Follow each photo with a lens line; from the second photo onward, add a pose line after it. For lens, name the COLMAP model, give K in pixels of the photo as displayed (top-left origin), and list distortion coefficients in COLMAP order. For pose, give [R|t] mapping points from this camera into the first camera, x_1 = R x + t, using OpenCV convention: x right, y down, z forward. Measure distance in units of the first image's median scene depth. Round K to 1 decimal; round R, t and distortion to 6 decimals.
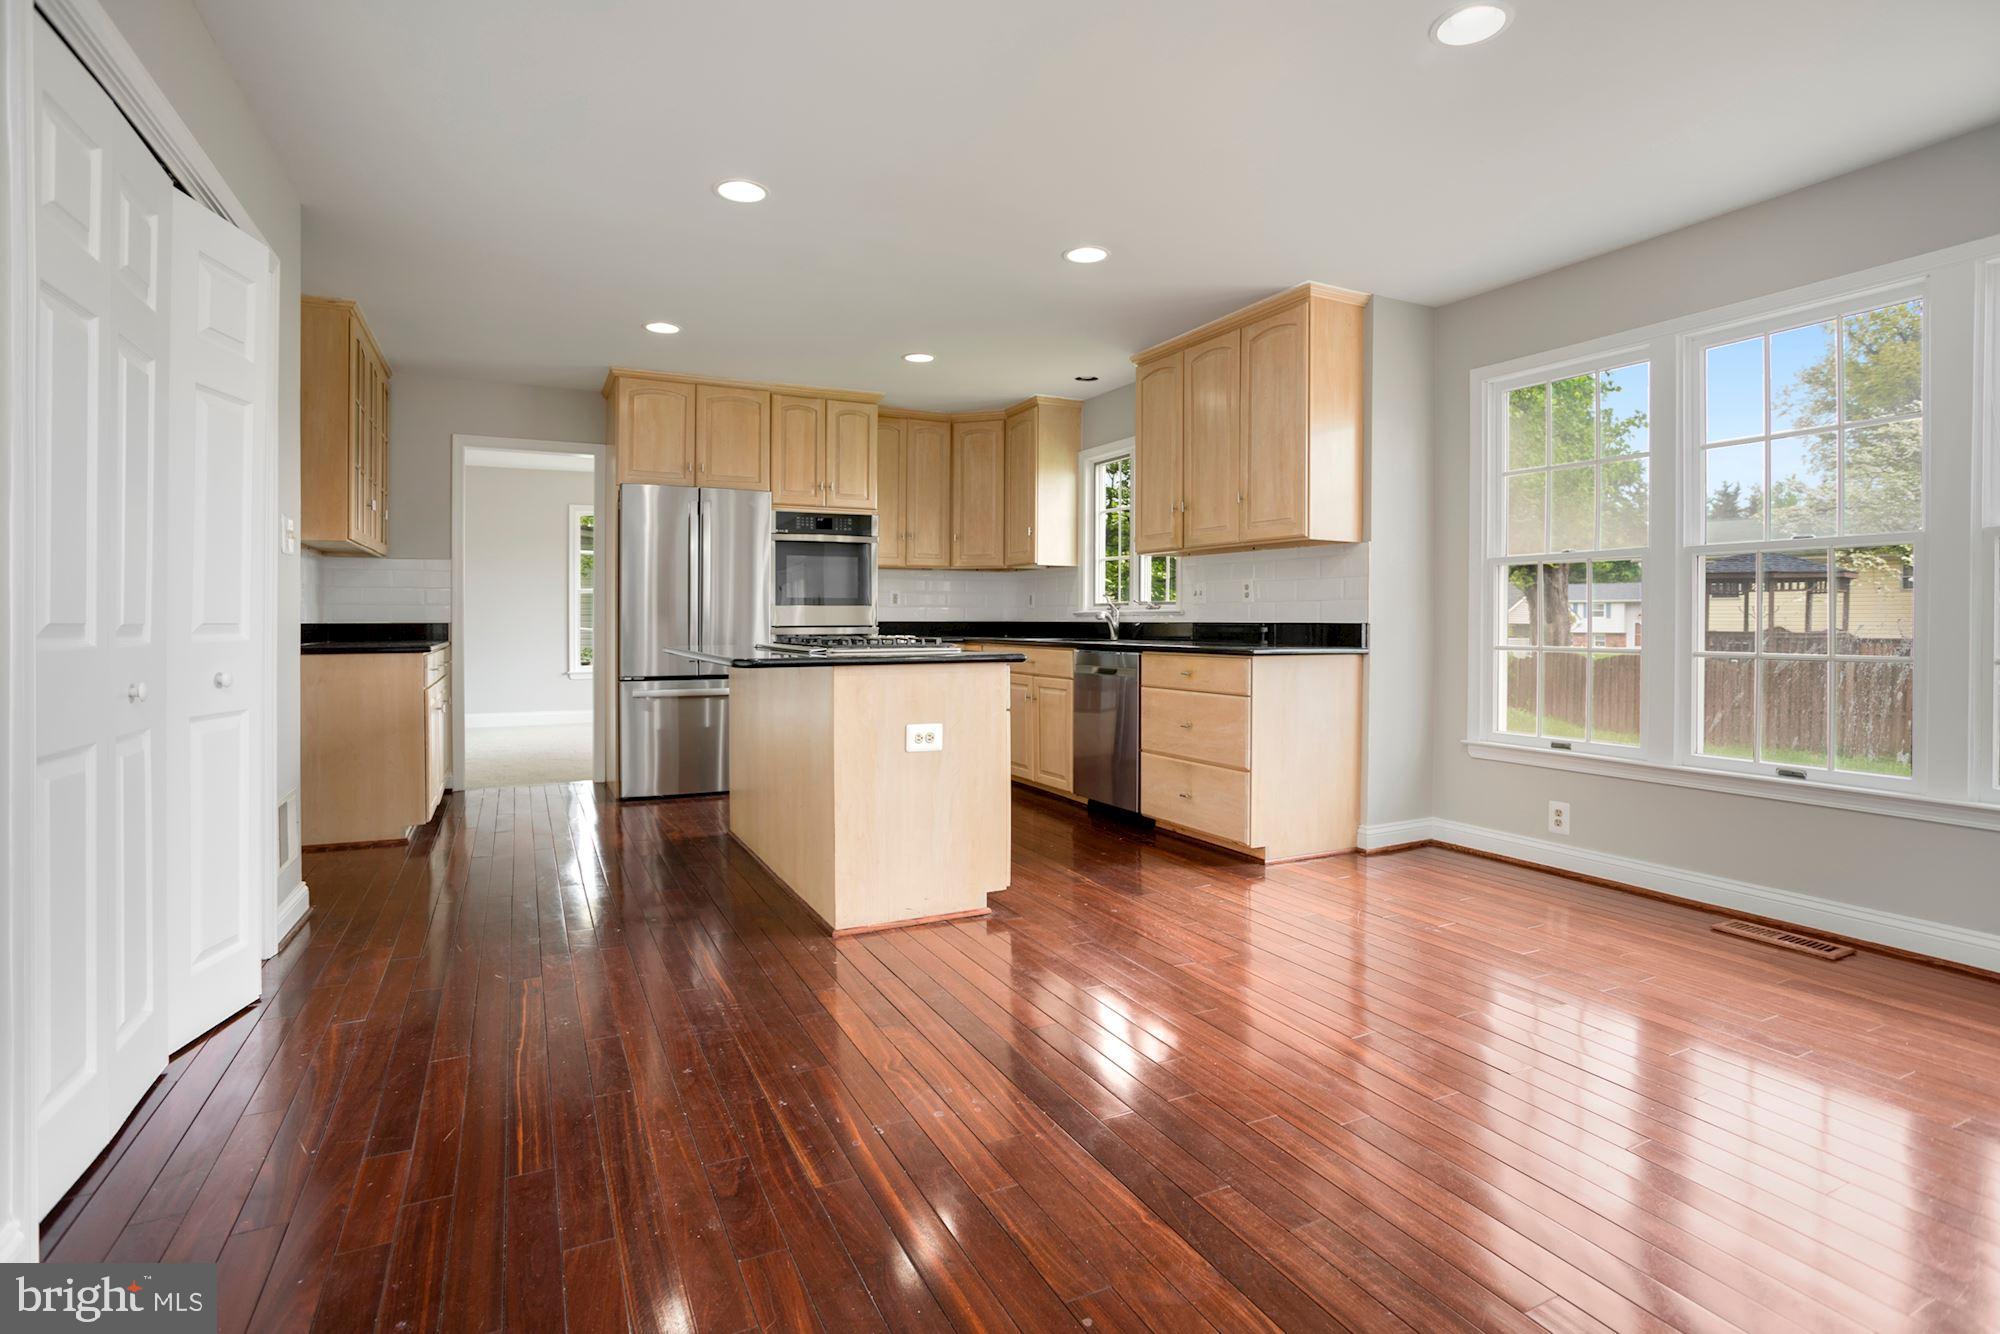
lens RADIAL K [[999.7, 0, 995.6], [0, 999.7, 626.5], [0, 0, 1]] dist [-0.029053, 0.007052]
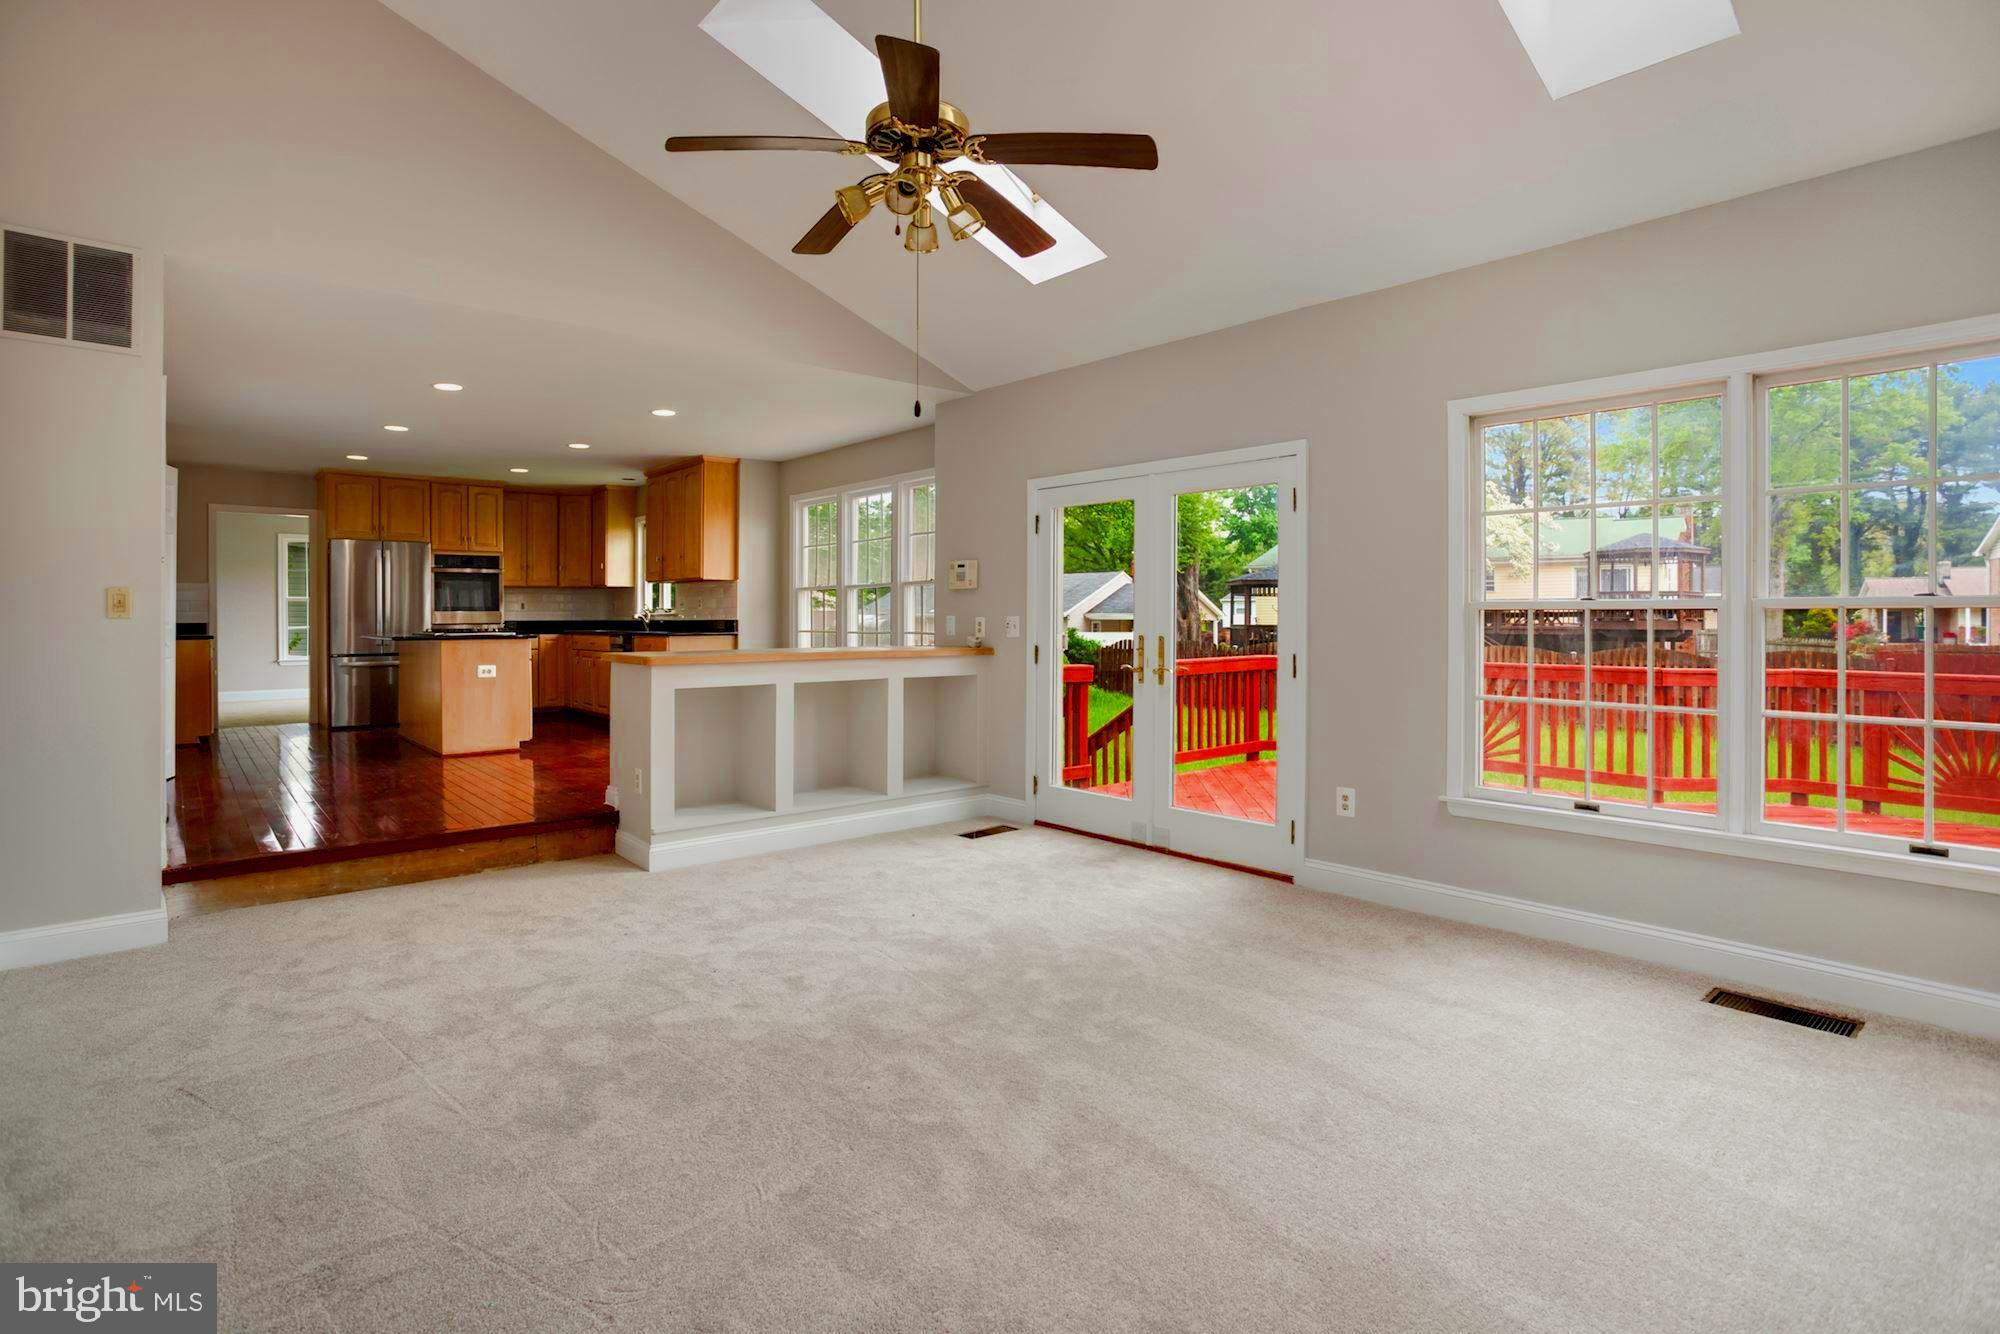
lens RADIAL K [[999.7, 0, 978.3], [0, 999.7, 619.5], [0, 0, 1]] dist [-0.029053, 0.007052]
pose [[0.971648, -0.007479, 0.236313, 0.271735], [0.009094, 0.999942, -0.005743, 0.009599], [-0.236257, 0.007729, 0.971660, -0.819638]]
